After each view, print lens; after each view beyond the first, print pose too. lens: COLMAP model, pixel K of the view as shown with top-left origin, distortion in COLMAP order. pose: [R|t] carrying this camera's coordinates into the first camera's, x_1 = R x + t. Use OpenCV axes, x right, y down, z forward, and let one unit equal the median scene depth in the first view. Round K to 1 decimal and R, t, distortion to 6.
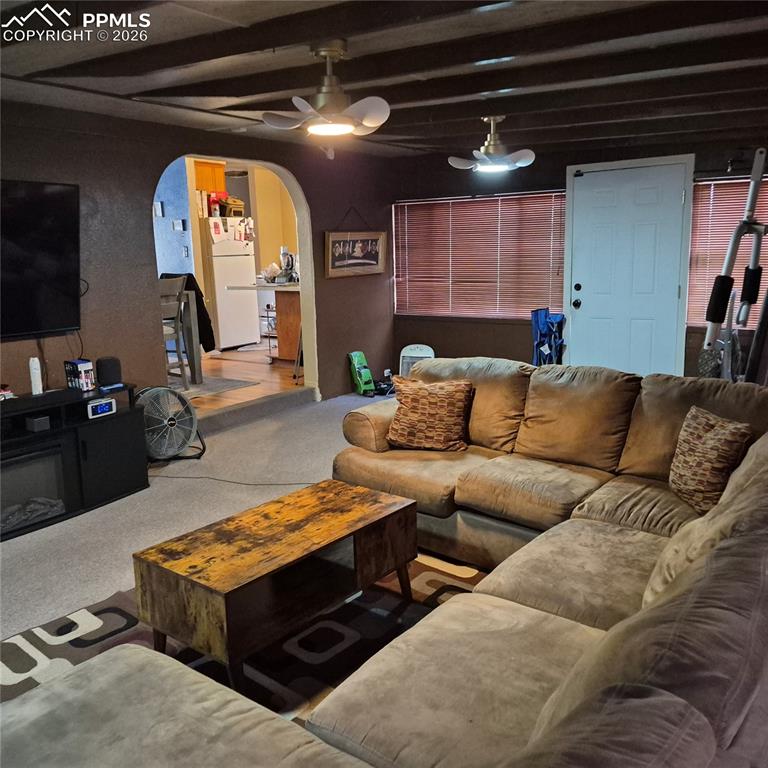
lens RADIAL K [[702.7, 0, 387.4], [0, 702.7, 380.8], [0, 0, 1]] dist [0.146920, -0.231190]
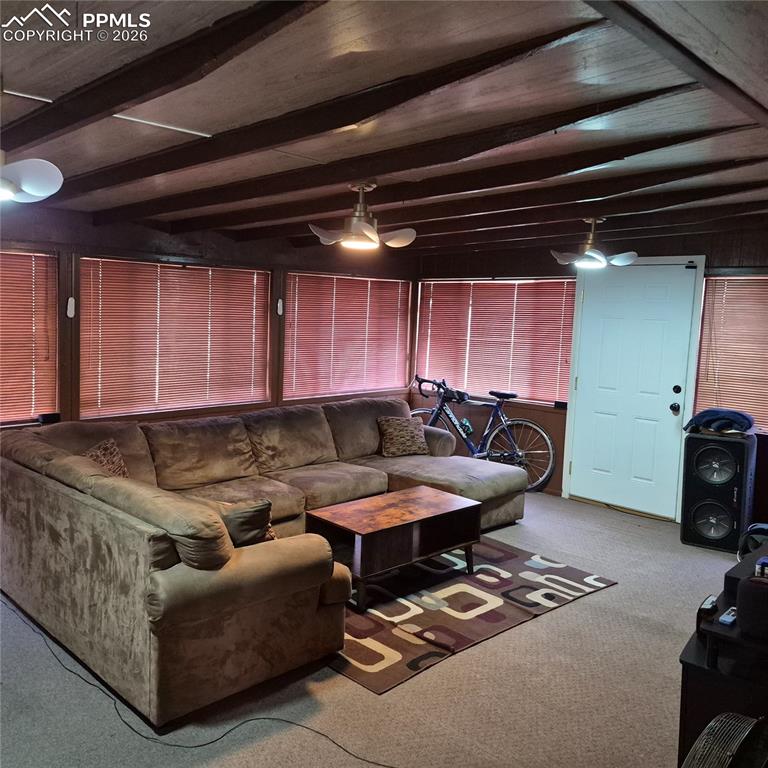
lens RADIAL K [[702.7, 0, 387.4], [0, 702.7, 380.8], [0, 0, 1]] dist [0.146920, -0.231190]
pose [[-0.991395, -0.025733, 0.128346, -0.298732], [0.011332, 0.959934, 0.279997, -0.476753], [-0.130409, 0.279042, -0.951383, 2.293285]]
